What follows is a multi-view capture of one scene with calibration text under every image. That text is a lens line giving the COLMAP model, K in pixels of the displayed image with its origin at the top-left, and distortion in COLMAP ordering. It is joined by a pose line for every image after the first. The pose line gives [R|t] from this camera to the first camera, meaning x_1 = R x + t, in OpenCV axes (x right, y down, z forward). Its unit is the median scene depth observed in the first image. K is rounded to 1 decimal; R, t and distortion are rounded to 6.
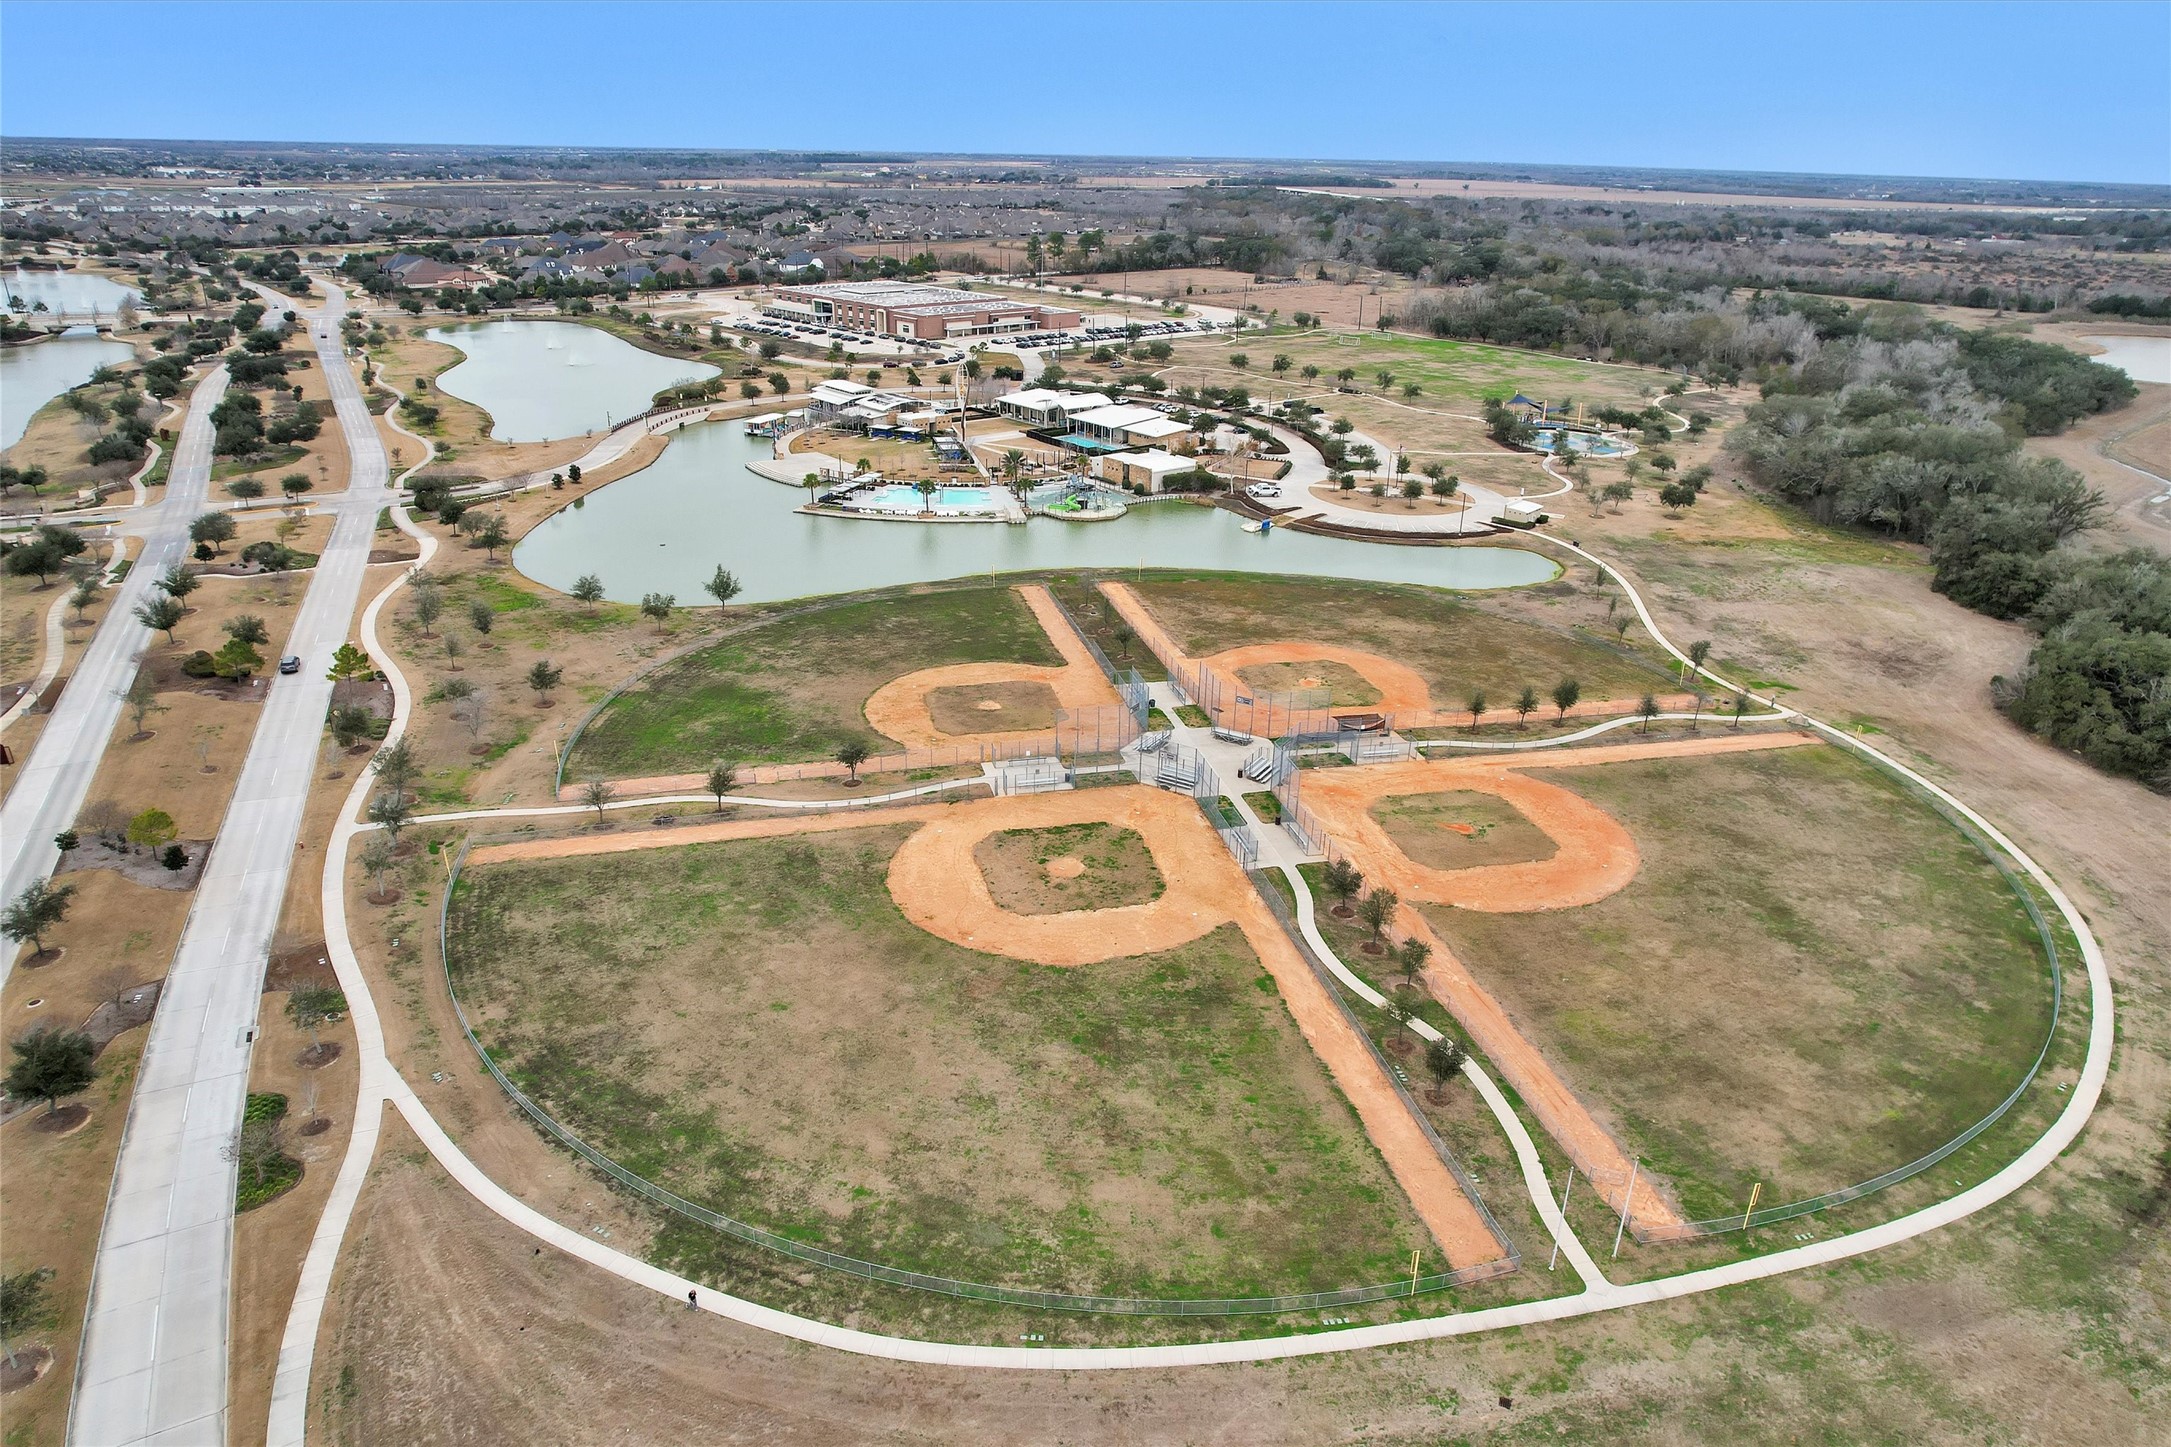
lens RADIAL K [[1399.0, 0, 1085.5], [0, 1399.0, 723.5], [0, 0, 1]] dist [-0.073194, 0.067314]
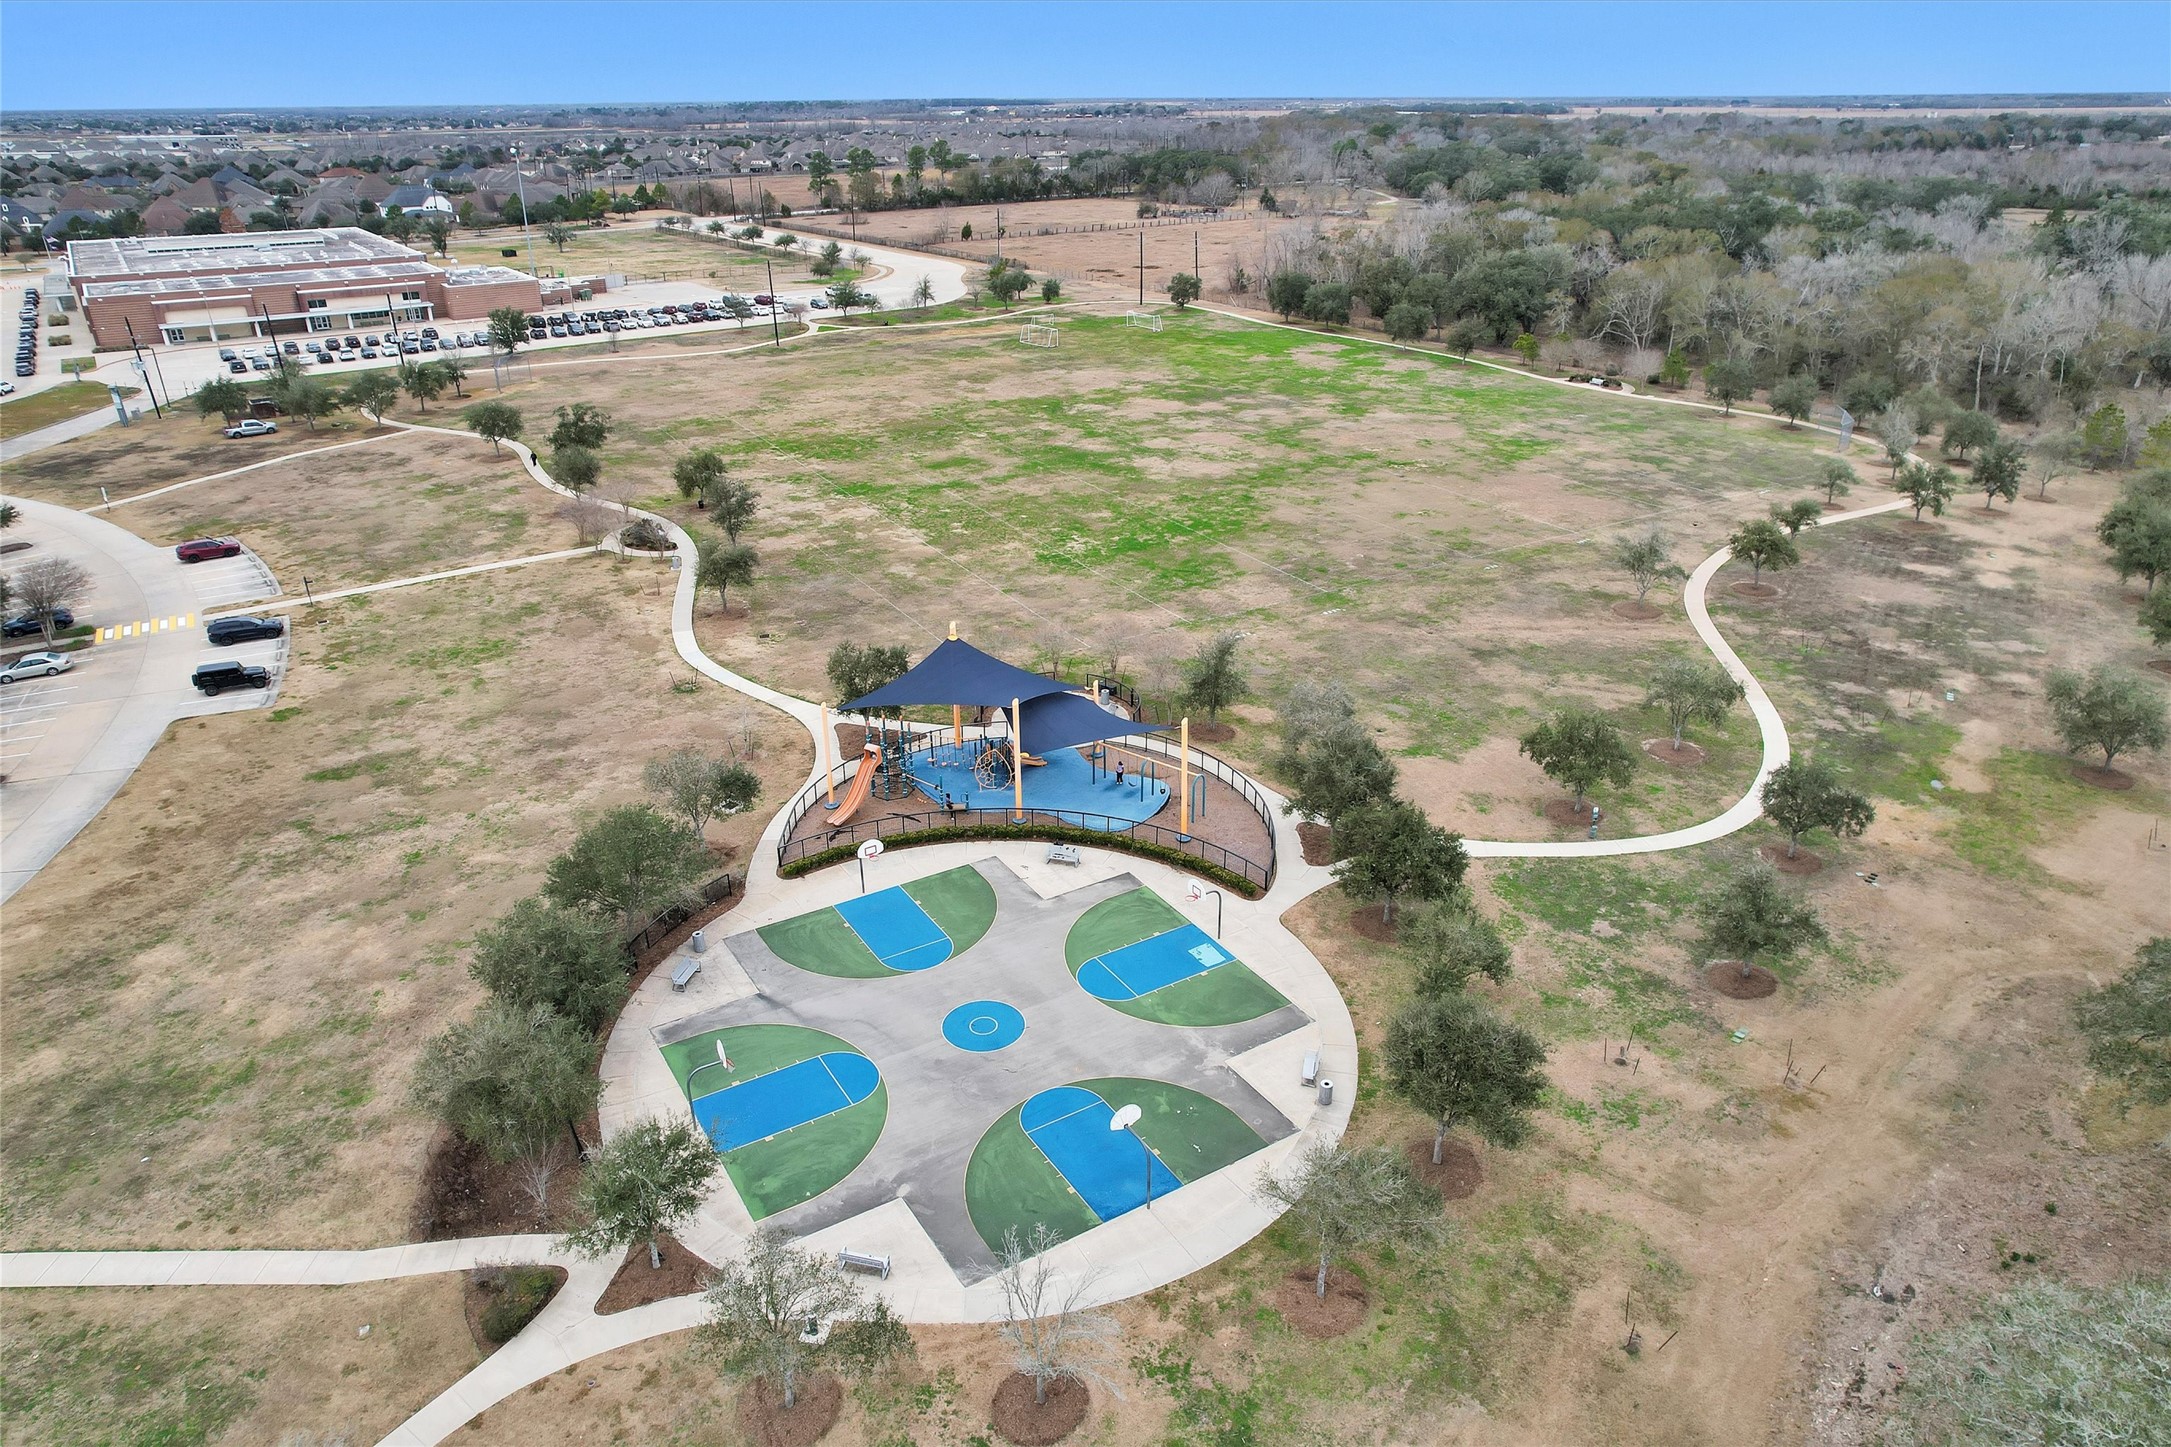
lens RADIAL K [[1399.0, 0, 1085.5], [0, 1399.0, 723.5], [0, 0, 1]] dist [-0.073194, 0.067314]
pose [[0.990506, 0.028751, -0.134427, 0.261090], [-0.024552, 0.999160, 0.032796, -0.166860], [0.135257, -0.029184, 0.990381, 0.560618]]
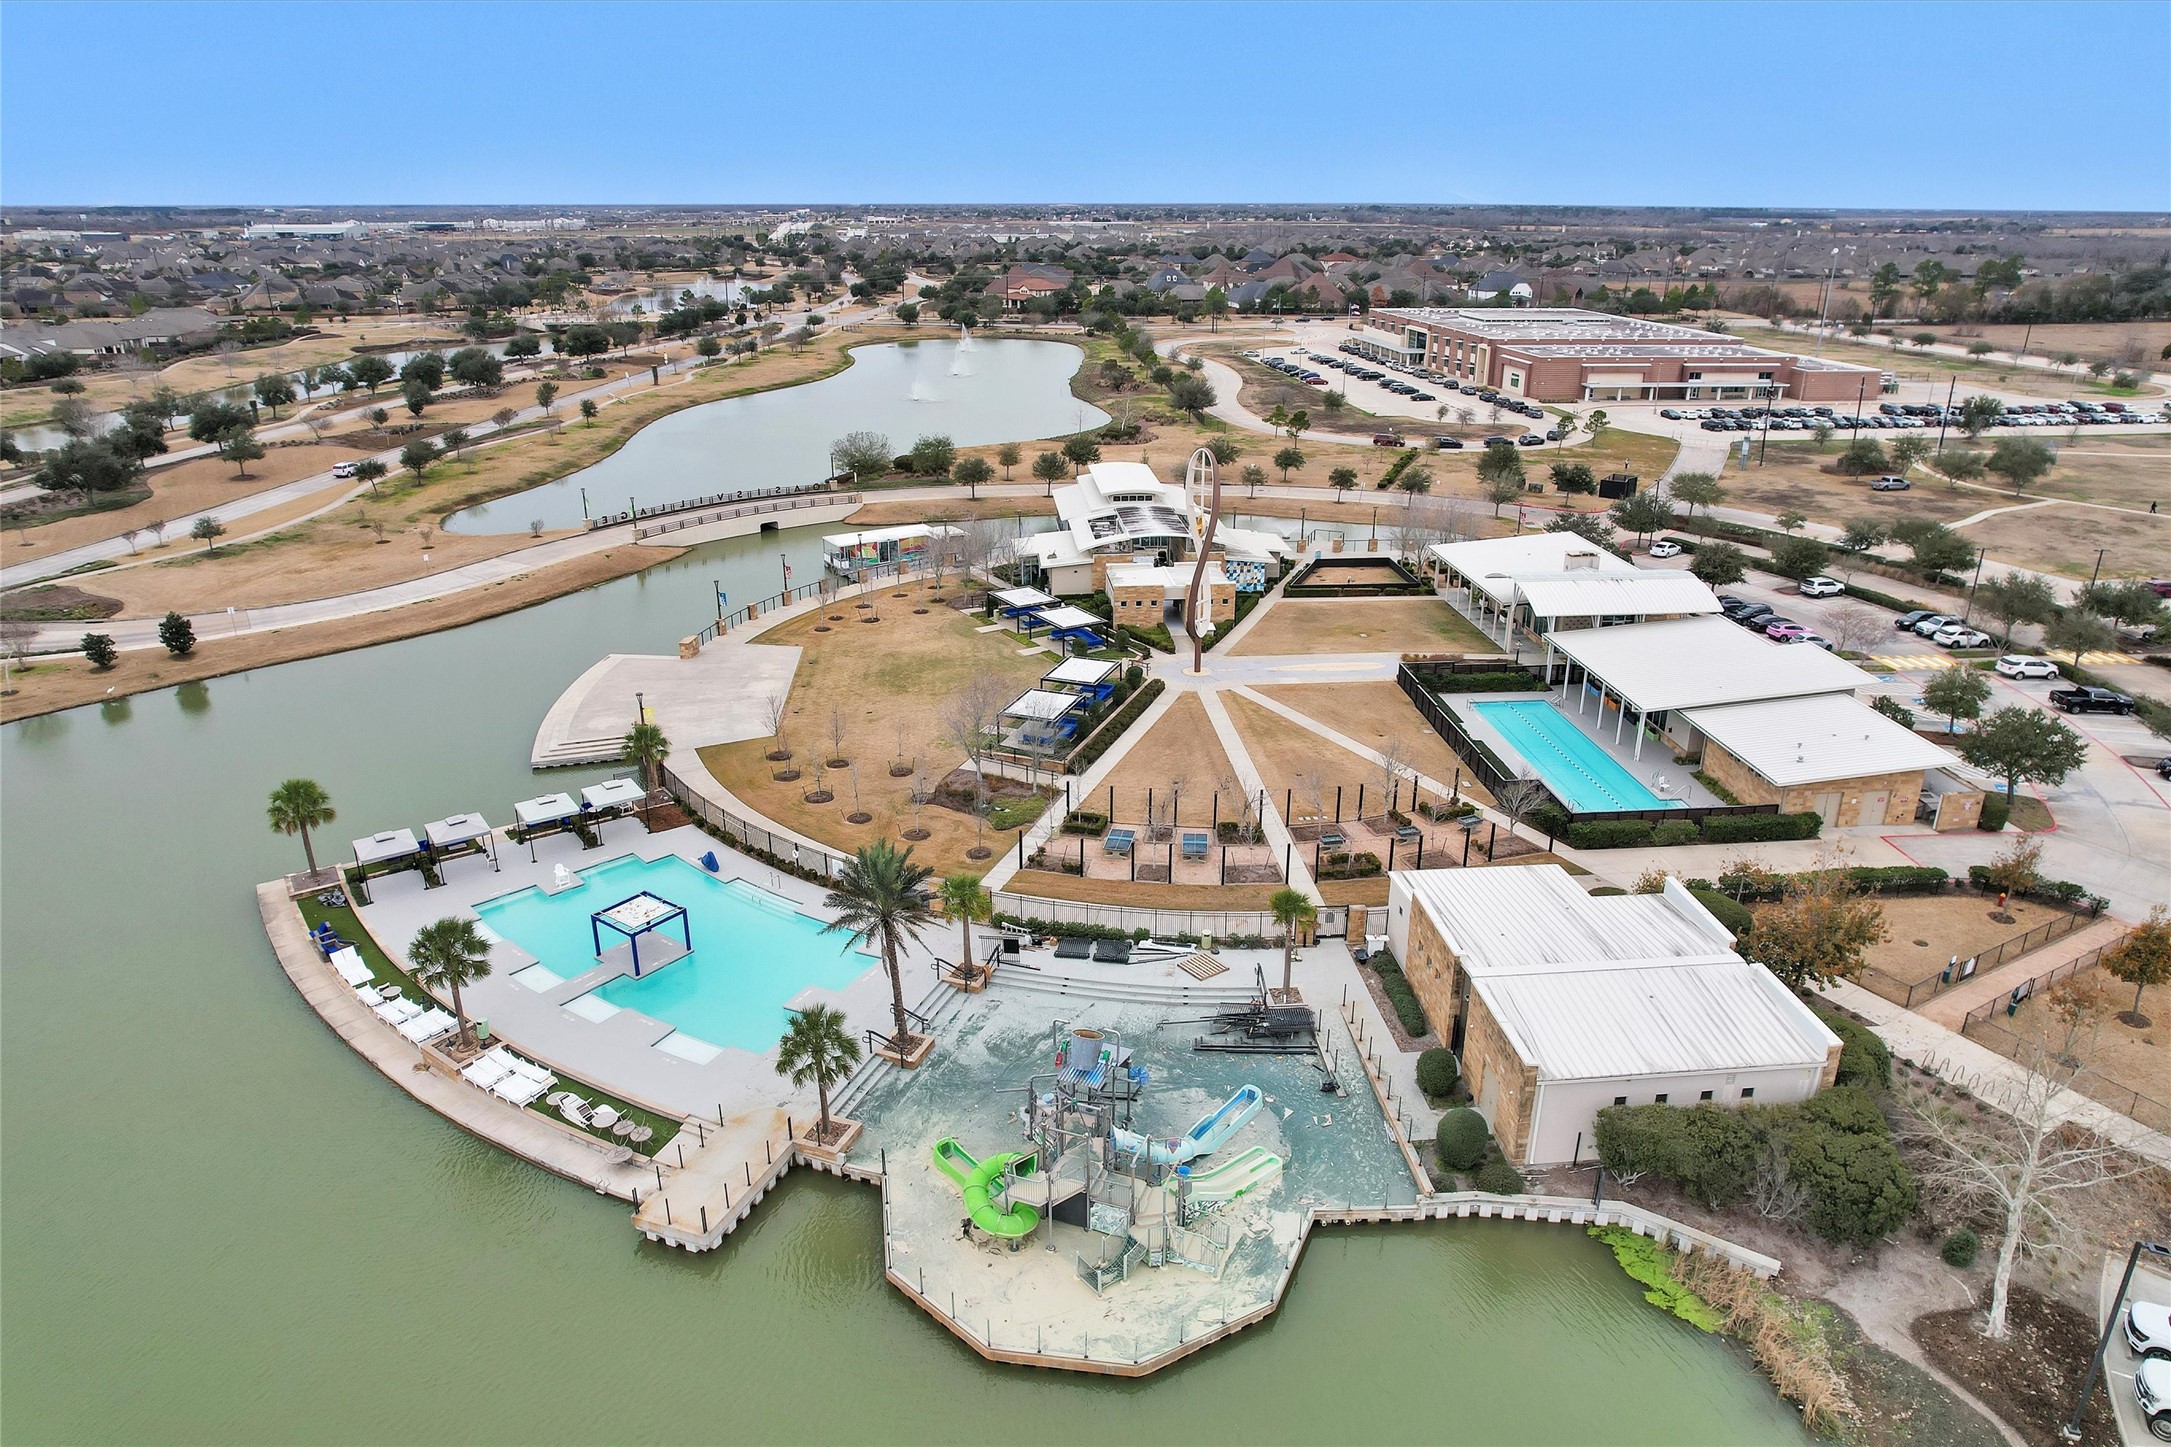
lens RADIAL K [[1399.0, 0, 1085.5], [0, 1399.0, 723.5], [0, 0, 1]] dist [-0.073194, 0.067314]
pose [[0.826388, 0.184566, -0.531994, 0.048242], [-0.206126, 0.978337, 0.019224, -0.120174], [0.524018, 0.093771, 0.846530, 0.436945]]
